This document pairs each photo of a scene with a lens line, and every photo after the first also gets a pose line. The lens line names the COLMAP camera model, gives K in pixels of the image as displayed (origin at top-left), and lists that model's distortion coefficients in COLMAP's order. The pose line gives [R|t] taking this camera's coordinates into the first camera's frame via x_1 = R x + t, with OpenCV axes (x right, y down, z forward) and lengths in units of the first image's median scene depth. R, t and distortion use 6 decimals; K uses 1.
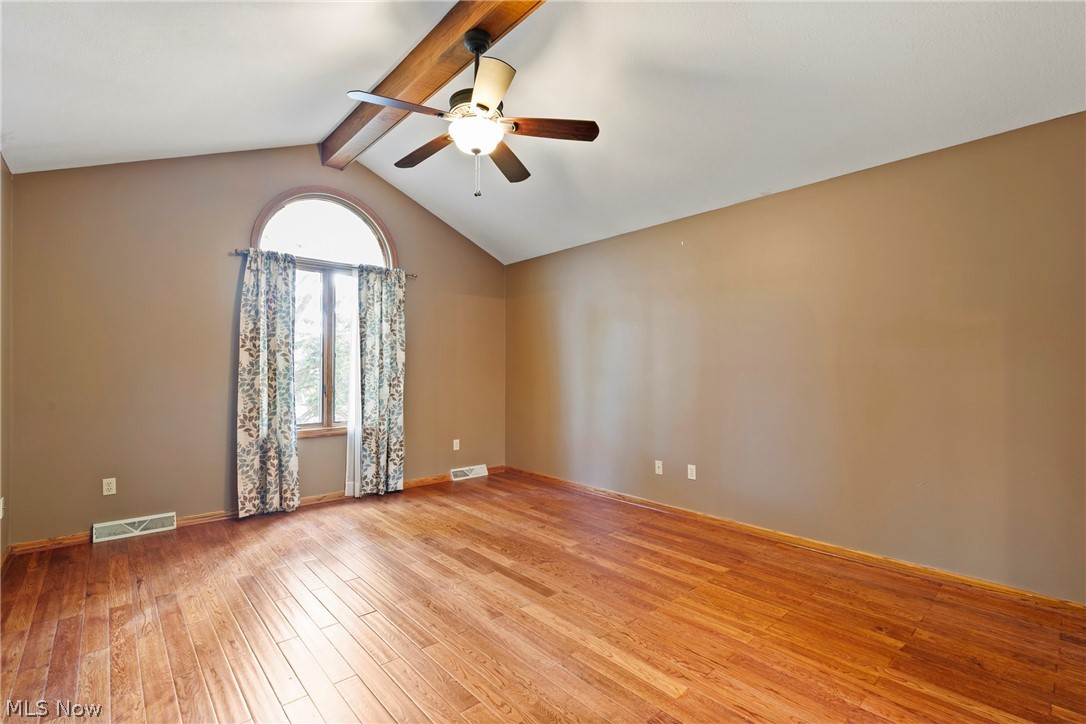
lens RADIAL K [[488.3, 0, 539.5], [0, 488.3, 360.0], [0, 0, 1]] dist [0.010051, -0.003602]
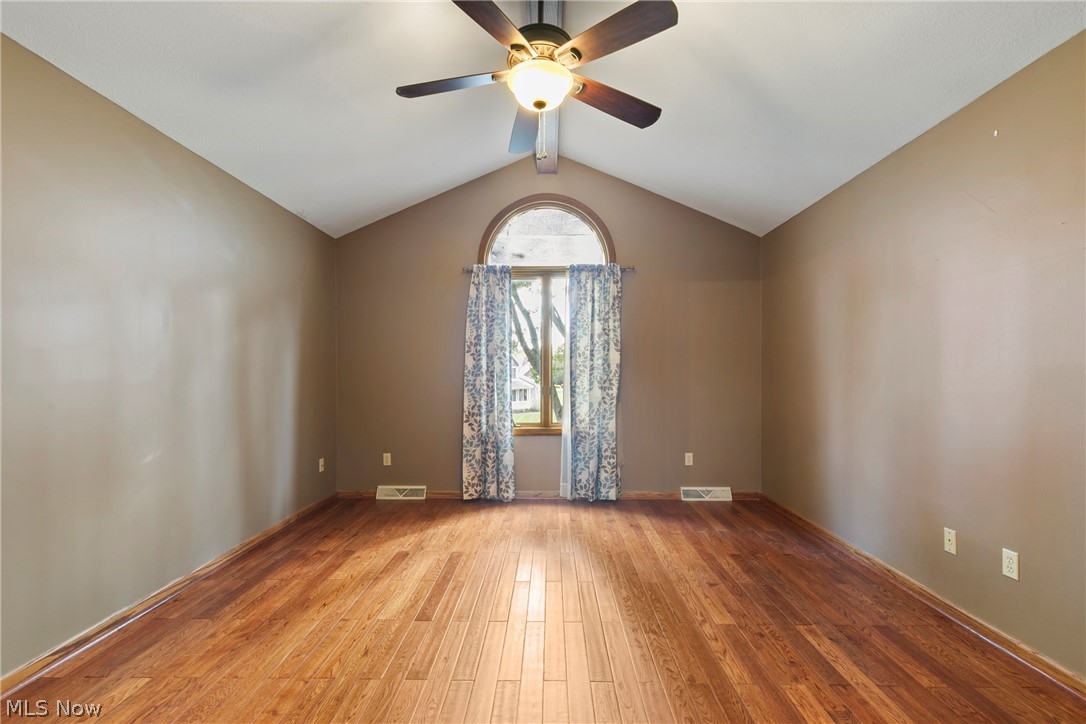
lens RADIAL K [[488.3, 0, 542.7], [0, 488.3, 369.9], [0, 0, 1]] dist [0.010051, -0.003602]
pose [[0.737502, -0.005438, -0.675323, 0.291111], [0.016797, 0.999806, 0.010292, 0.006139], [0.675136, -0.018934, 0.737450, 0.265518]]
